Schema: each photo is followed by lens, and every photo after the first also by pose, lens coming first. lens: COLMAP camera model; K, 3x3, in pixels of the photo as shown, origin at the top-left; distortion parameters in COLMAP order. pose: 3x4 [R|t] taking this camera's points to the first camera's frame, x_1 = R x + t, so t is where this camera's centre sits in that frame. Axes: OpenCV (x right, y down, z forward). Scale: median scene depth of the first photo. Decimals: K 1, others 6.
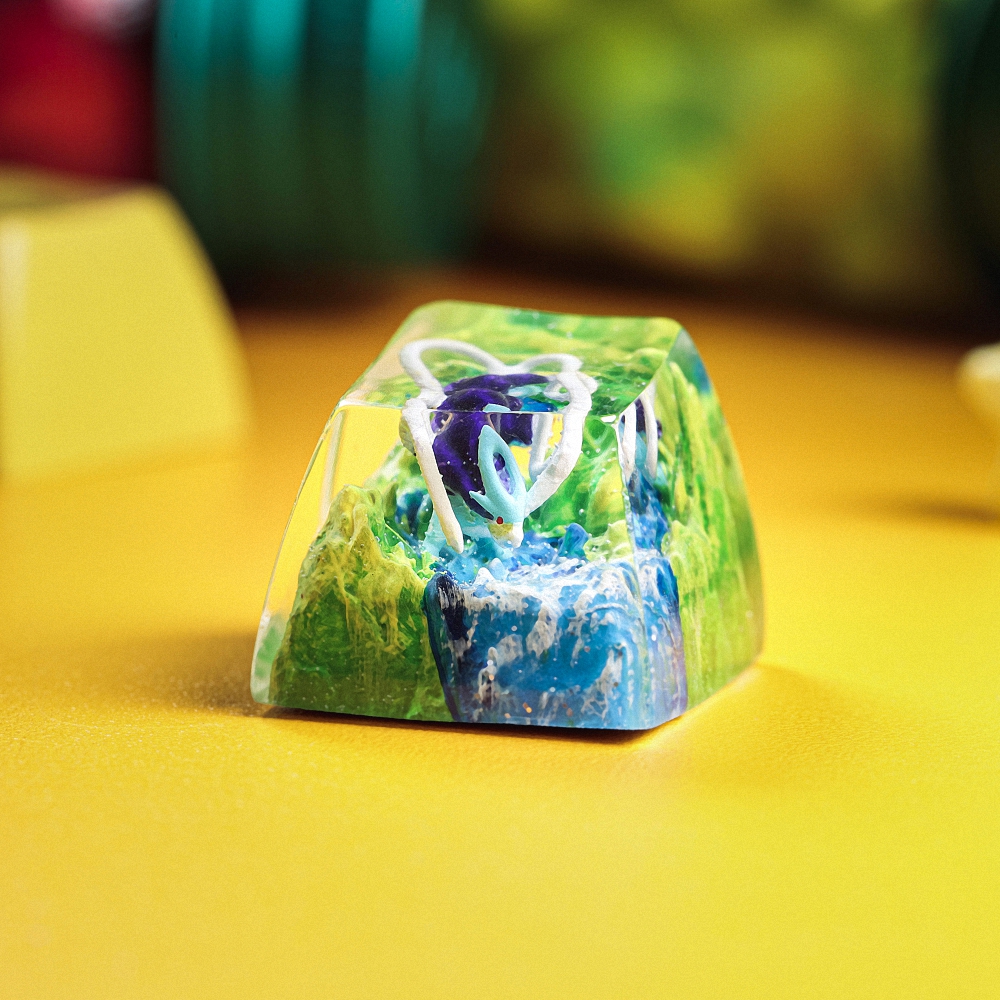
lens RADIAL K [[7318.9, 0, 500.0], [0, 7318.9, 500.0], [0, 0, 1]] dist [-1.632485, -8.249987]
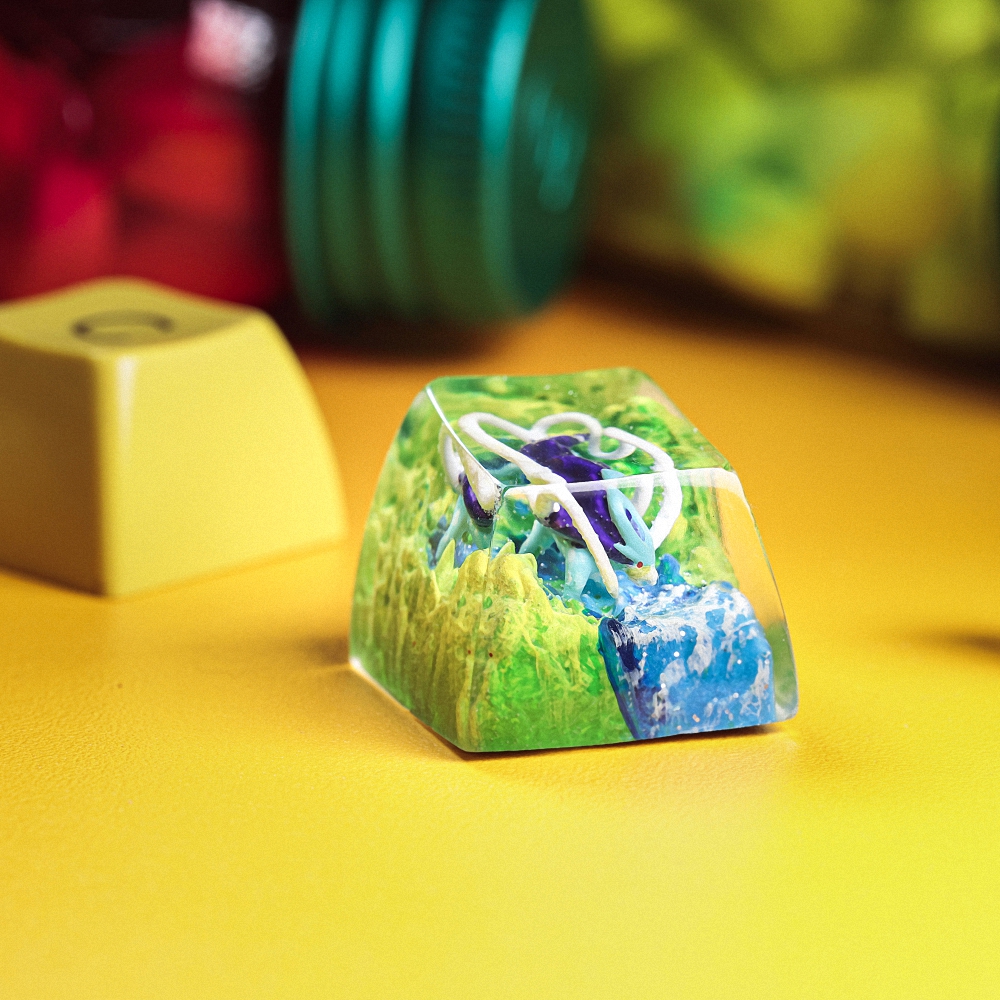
lens RADIAL K [[7318.9, 0, 500.0], [0, 7318.9, 500.0], [0, 0, 1]] dist [-1.632485, -8.249987]
pose [[0.801034, -0.157022, 0.577658, -0.698937], [0.100745, 0.986582, 0.128475, -0.161586], [-0.590080, -0.044717, 0.806105, 0.064258]]
